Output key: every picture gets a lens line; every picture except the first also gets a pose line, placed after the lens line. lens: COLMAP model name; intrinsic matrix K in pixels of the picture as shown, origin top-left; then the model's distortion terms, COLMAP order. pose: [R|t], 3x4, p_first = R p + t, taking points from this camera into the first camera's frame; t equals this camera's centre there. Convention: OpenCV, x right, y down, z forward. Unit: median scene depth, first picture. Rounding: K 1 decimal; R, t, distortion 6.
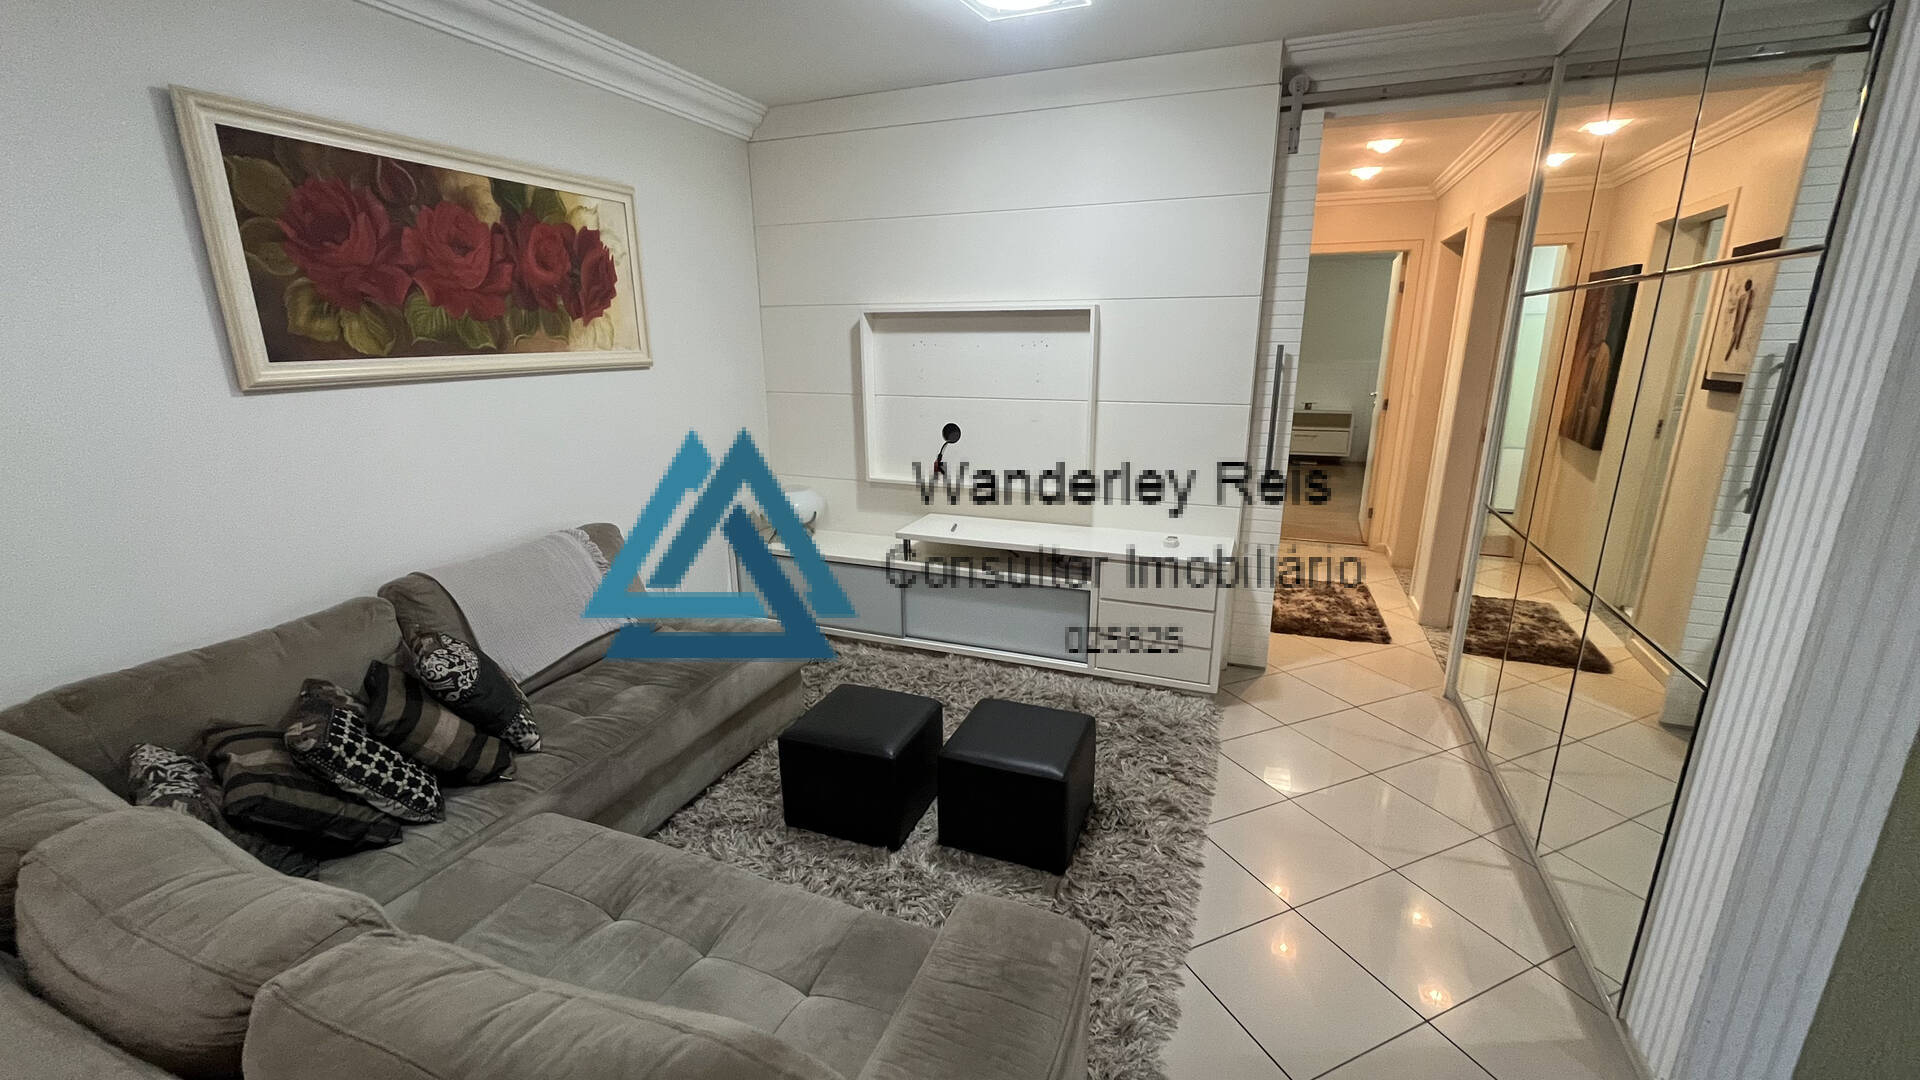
lens RADIAL K [[771.7, 0, 955.5], [0, 771.7, 543.4], [0, 0, 1]] dist [-0.001473, -0.000367]
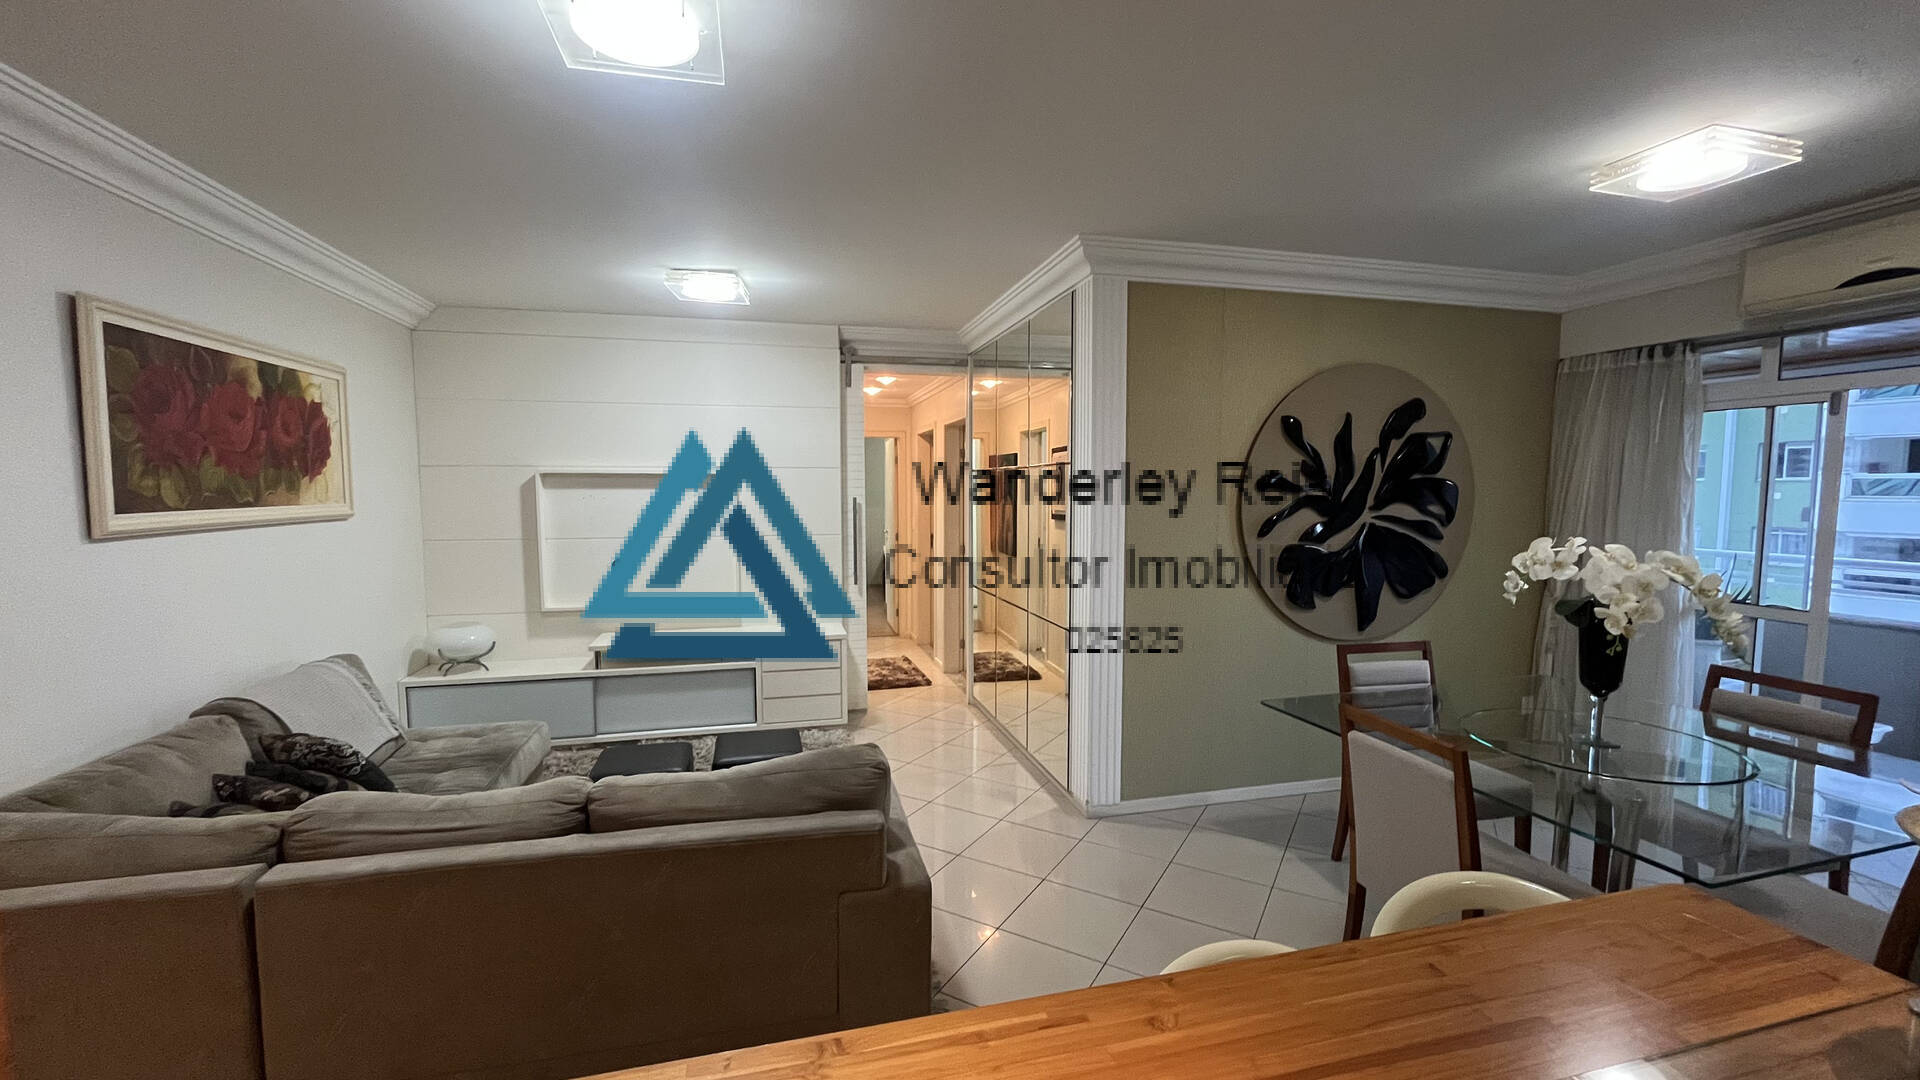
lens RADIAL K [[771.7, 0, 956.9], [0, 771.7, 544.1], [0, 0, 1]] dist [-0.001473, -0.000367]
pose [[0.809070, -0.037534, 0.586512, -0.382008], [0.149155, 0.978398, -0.143141, 0.107462], [-0.568470, 0.203293, 0.797191, -0.415303]]
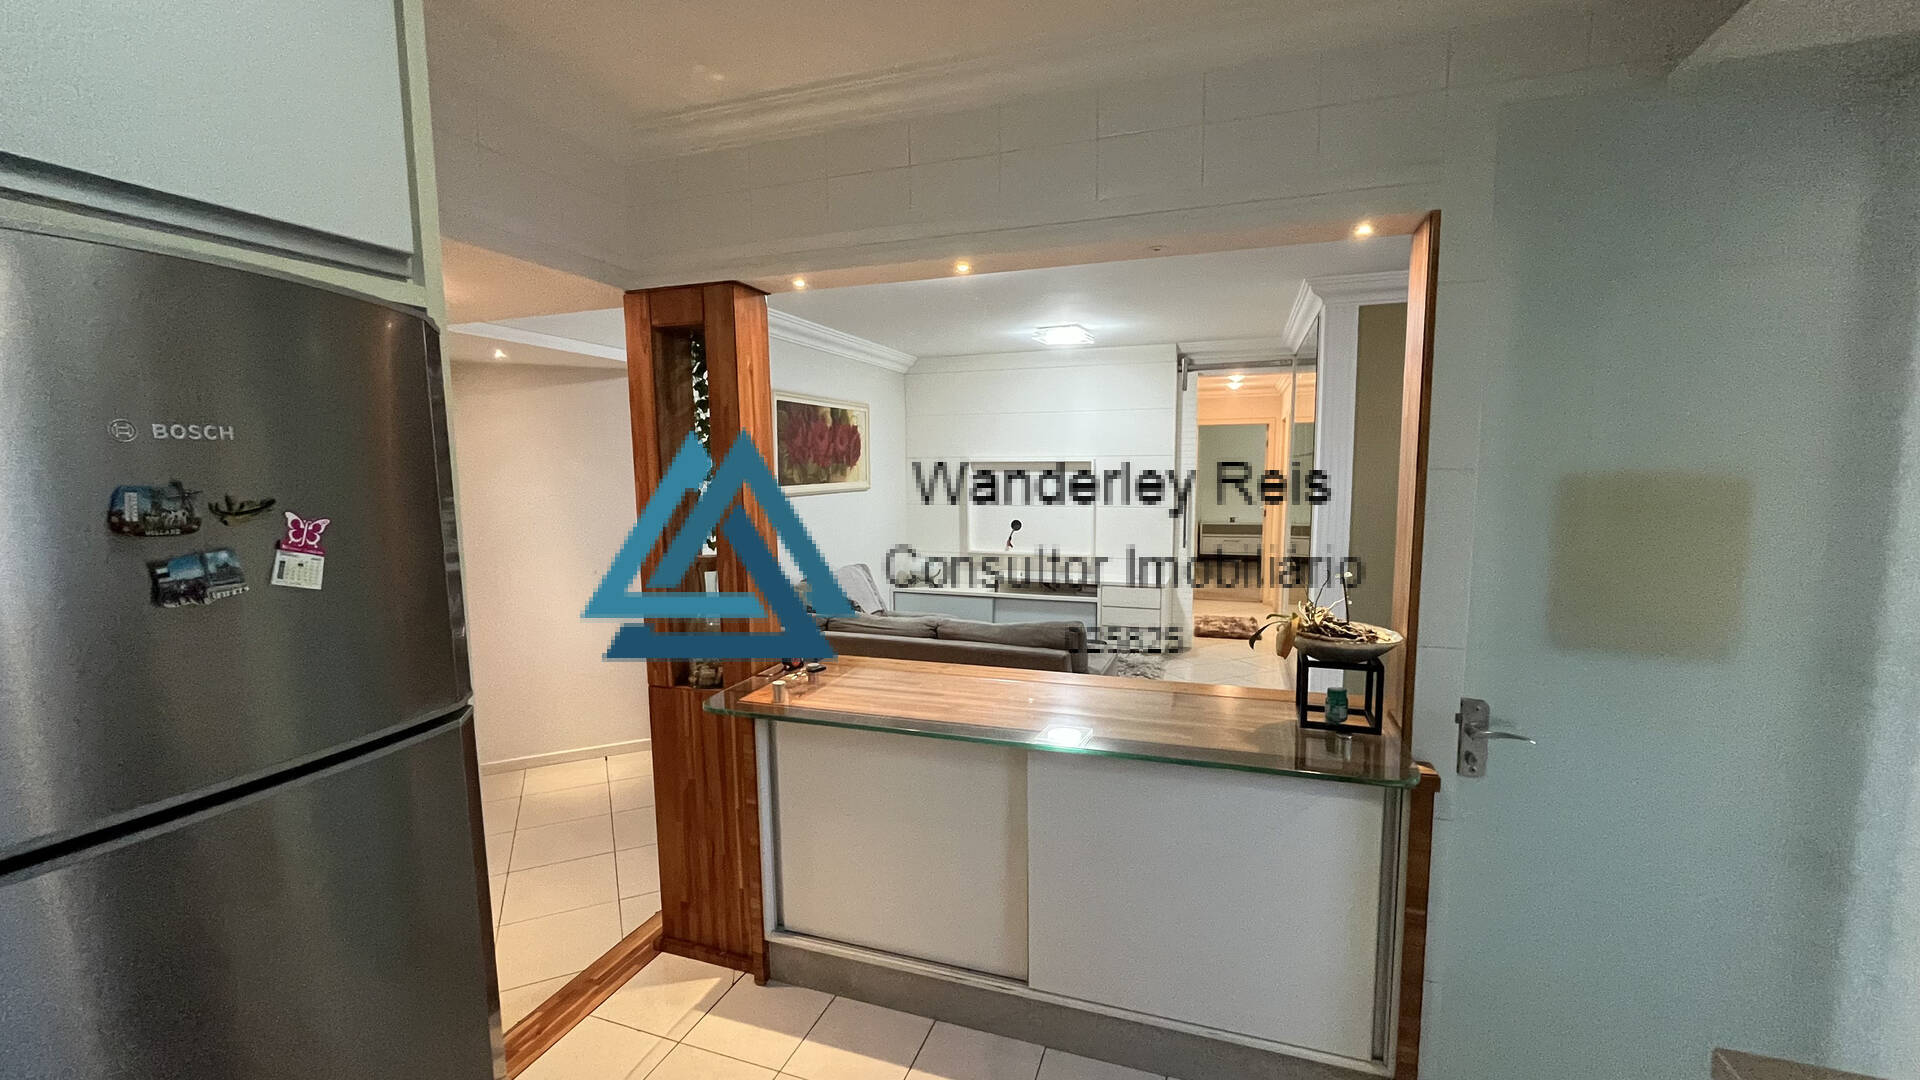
lens RADIAL K [[771.7, 0, 958.5], [0, 771.7, 539.9], [0, 0, 1]] dist [-0.001473, -0.000367]
pose [[0.998948, -0.003999, 0.045689, -0.289273], [0.011559, 0.985987, -0.166424, 0.250105], [-0.044383, 0.166777, 0.984995, -1.019293]]
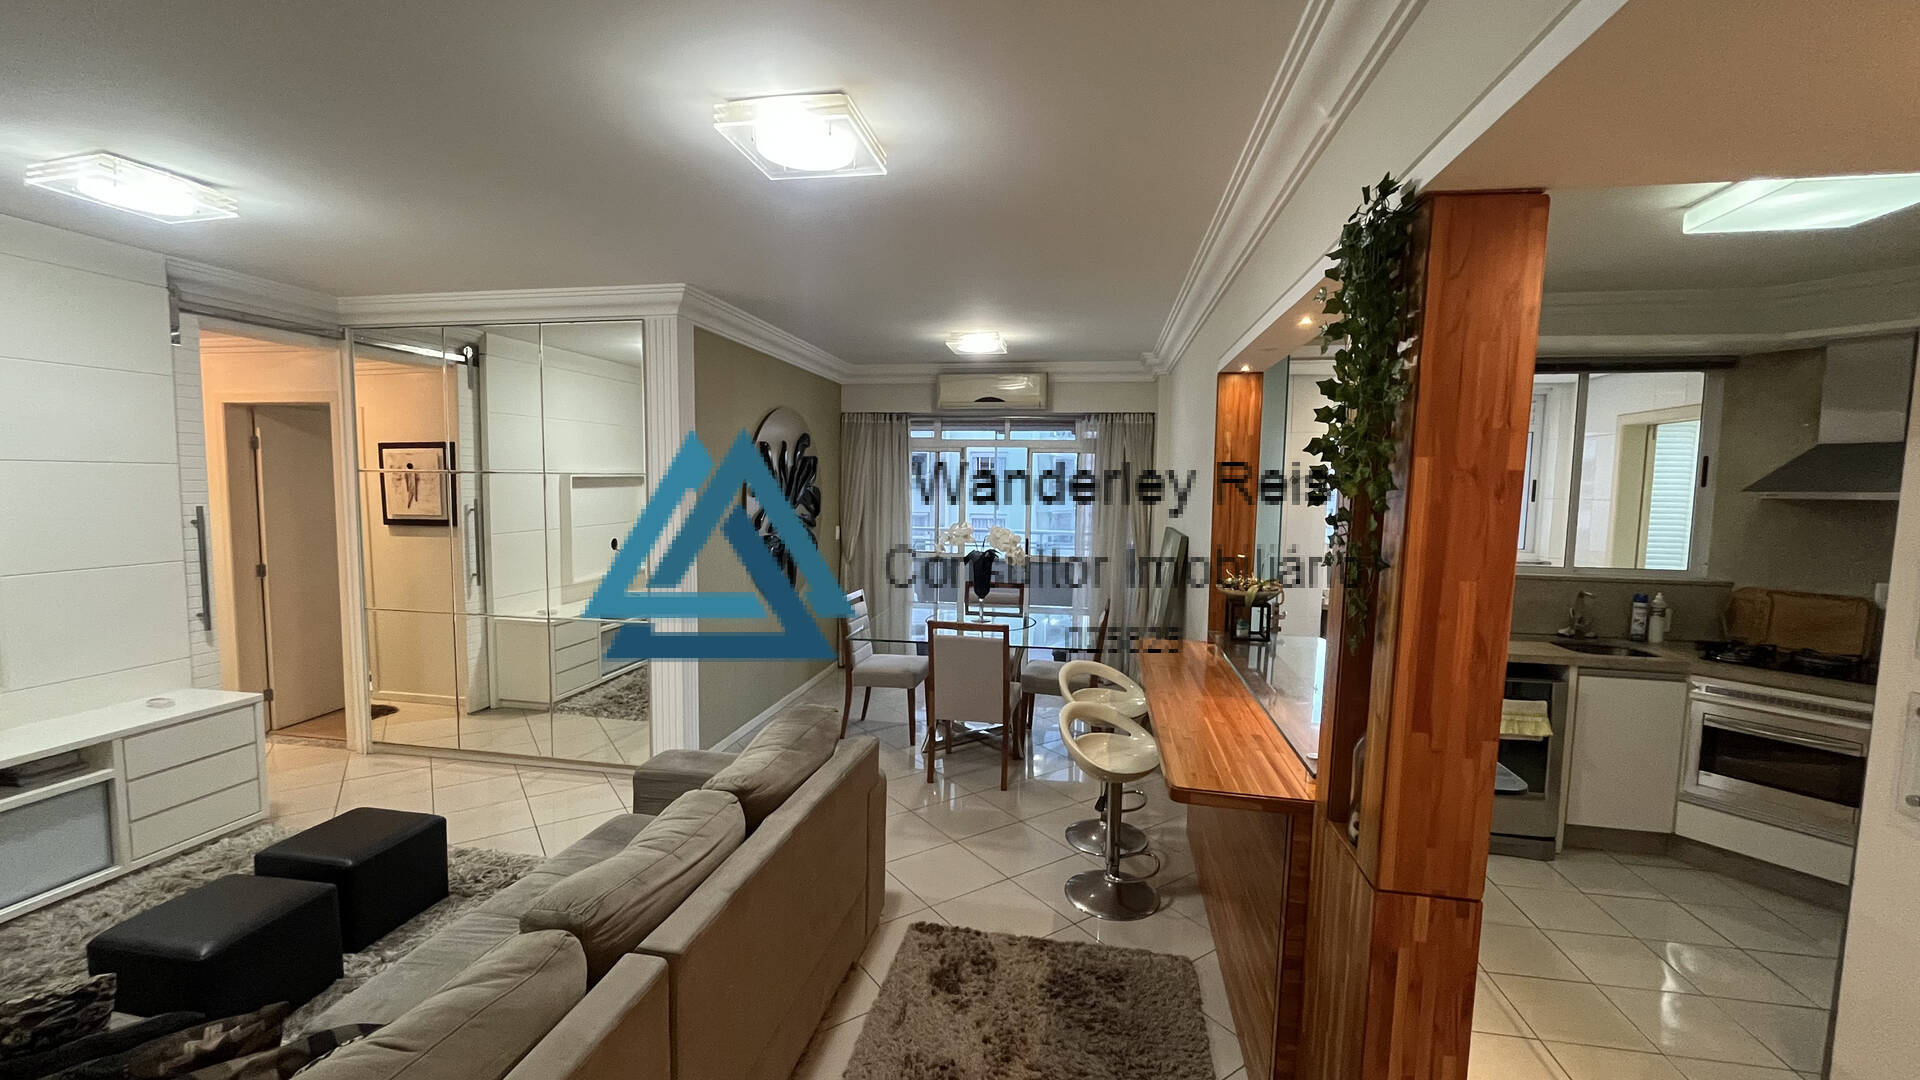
lens RADIAL K [[771.7, 0, 953.1], [0, 771.7, 538.5], [0, 0, 1]] dist [-0.001473, -0.000367]
pose [[-0.197835, -0.068667, 0.977827, -0.968686], [0.243877, 0.962729, 0.116948, -0.081133], [-0.949413, 0.261606, -0.173715, 0.178380]]
